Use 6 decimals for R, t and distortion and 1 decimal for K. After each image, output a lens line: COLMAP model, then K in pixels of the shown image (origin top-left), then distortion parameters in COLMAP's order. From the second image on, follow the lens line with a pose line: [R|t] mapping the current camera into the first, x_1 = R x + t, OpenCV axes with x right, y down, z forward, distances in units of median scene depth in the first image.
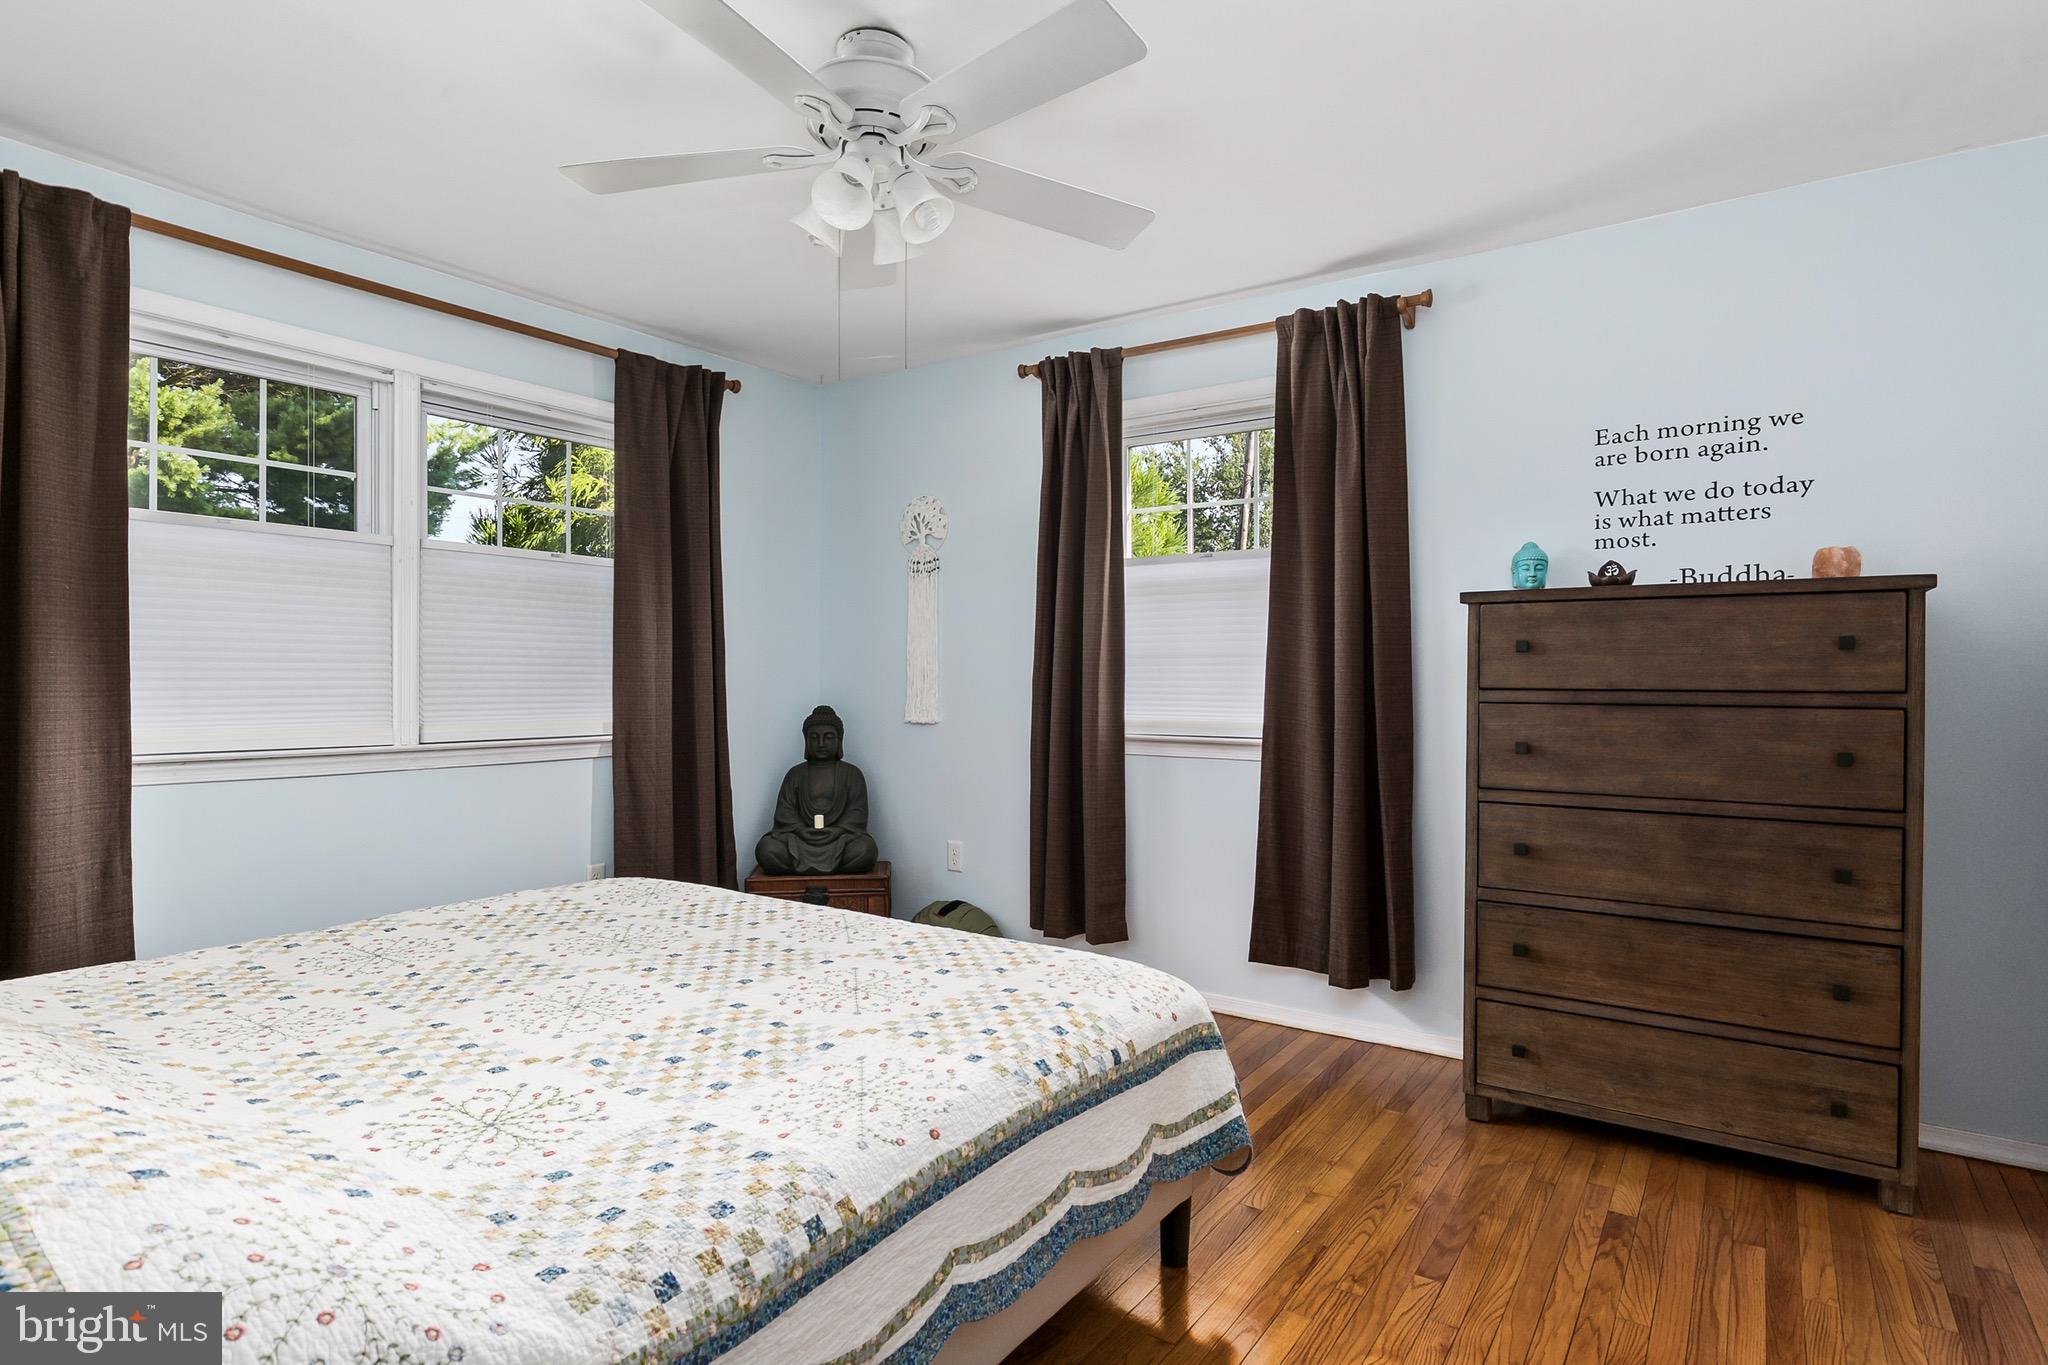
lens RADIAL K [[1145.4, 0, 1022.4], [0, 1145.4, 696.4], [0, 0, 1]] dist [0.000524, -0.001727]
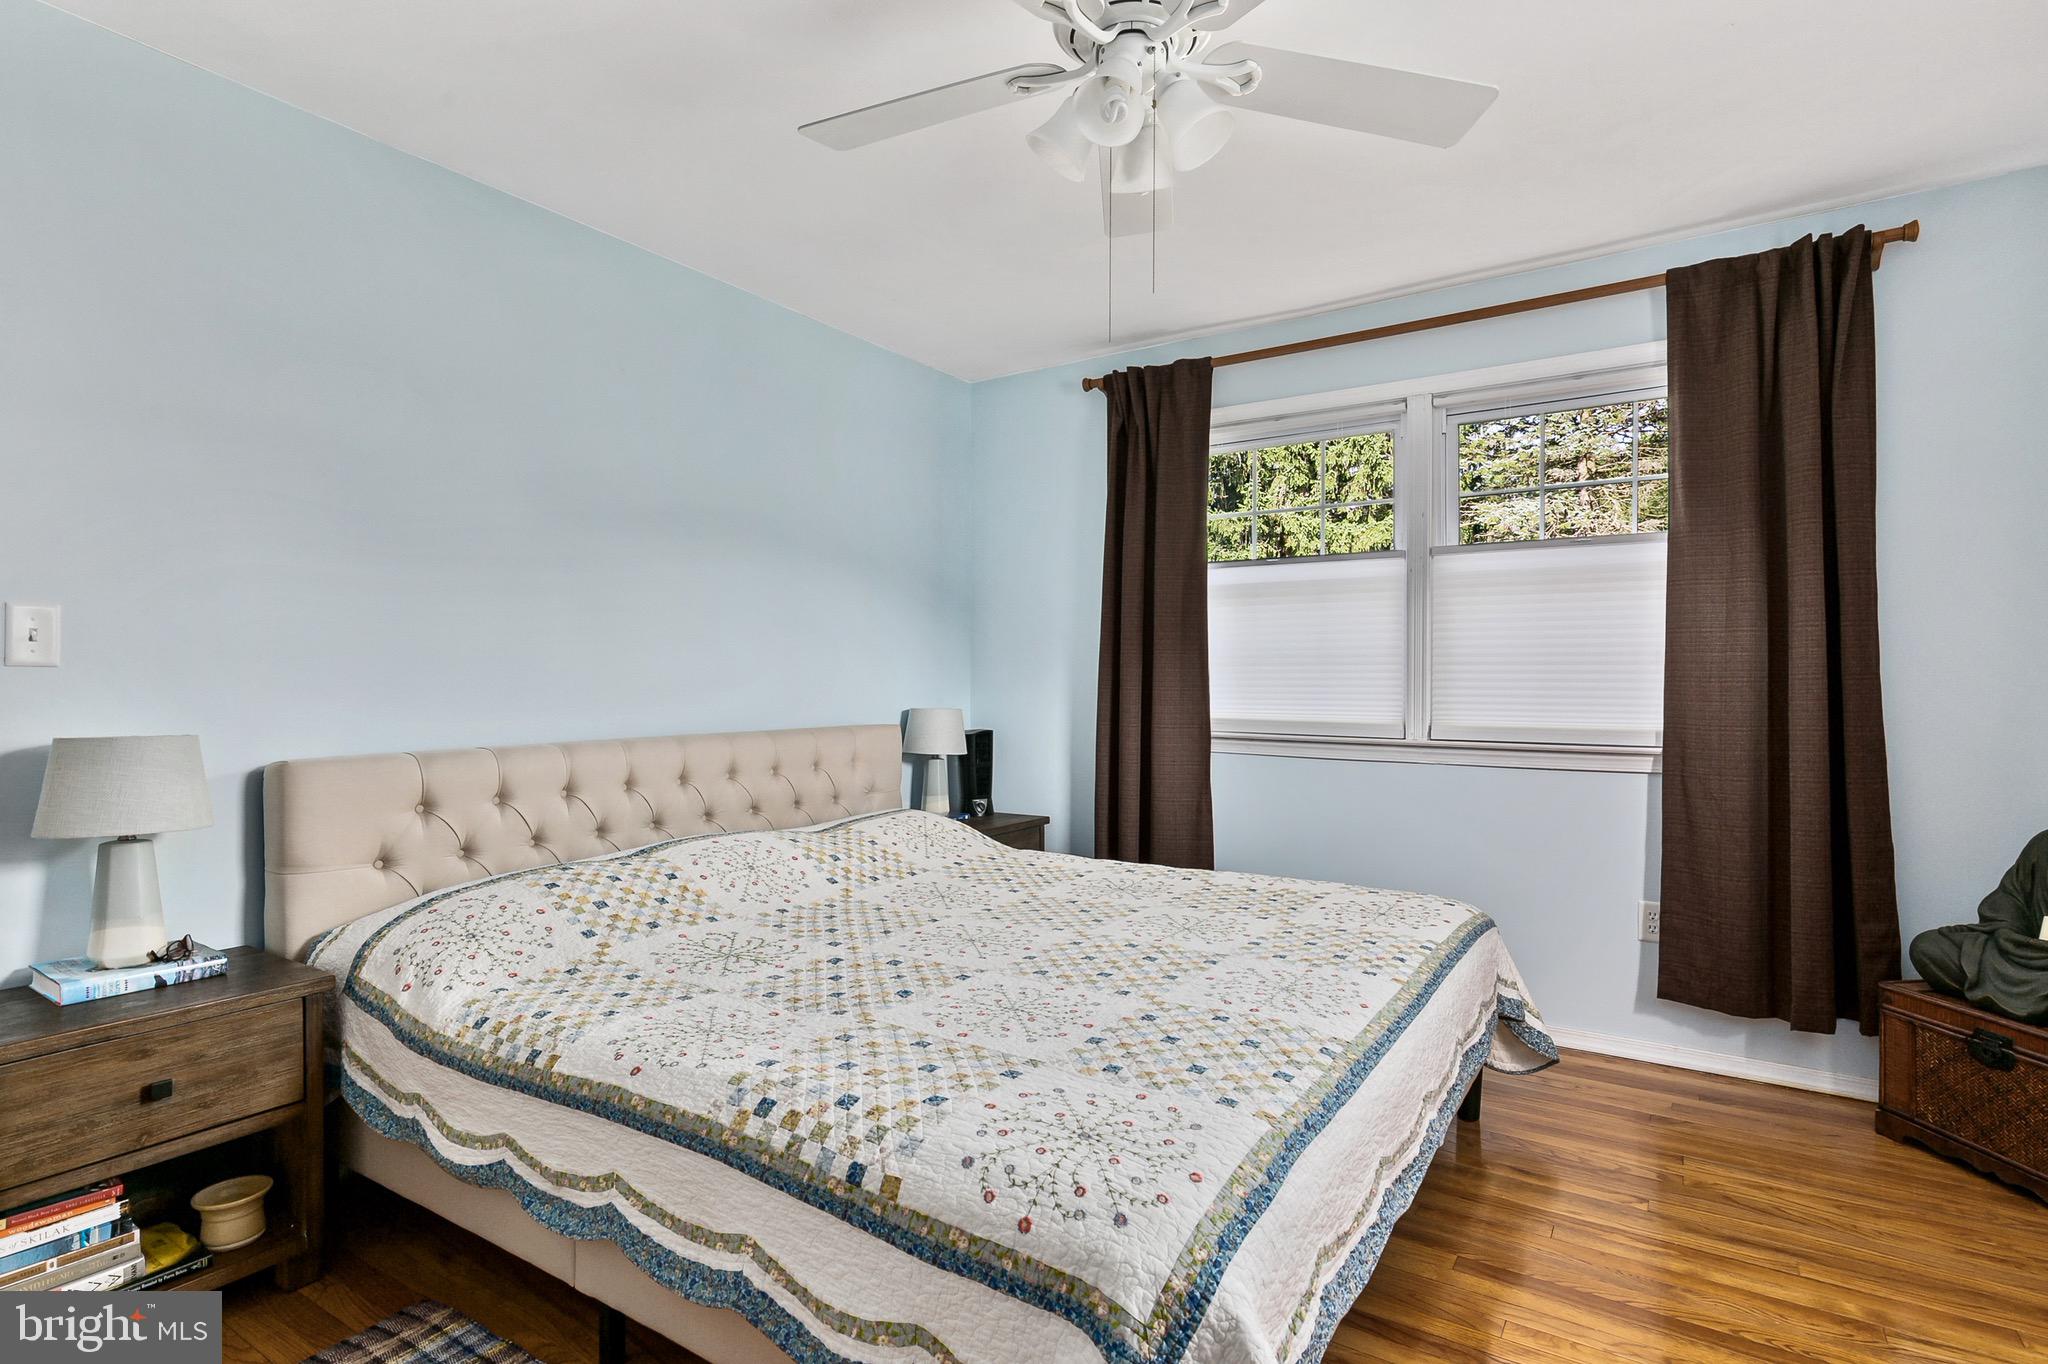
lens RADIAL K [[1019.0, 0, 1022.5], [0, 1019.0, 691.2], [0, 0, 1]] dist [0.000765, -0.000175]
pose [[-0.007451, 0.010113, -0.999921, 0.798928], [-0.015655, 0.999825, 0.010229, -0.013828], [0.999850, 0.015730, -0.007291, 1.181240]]
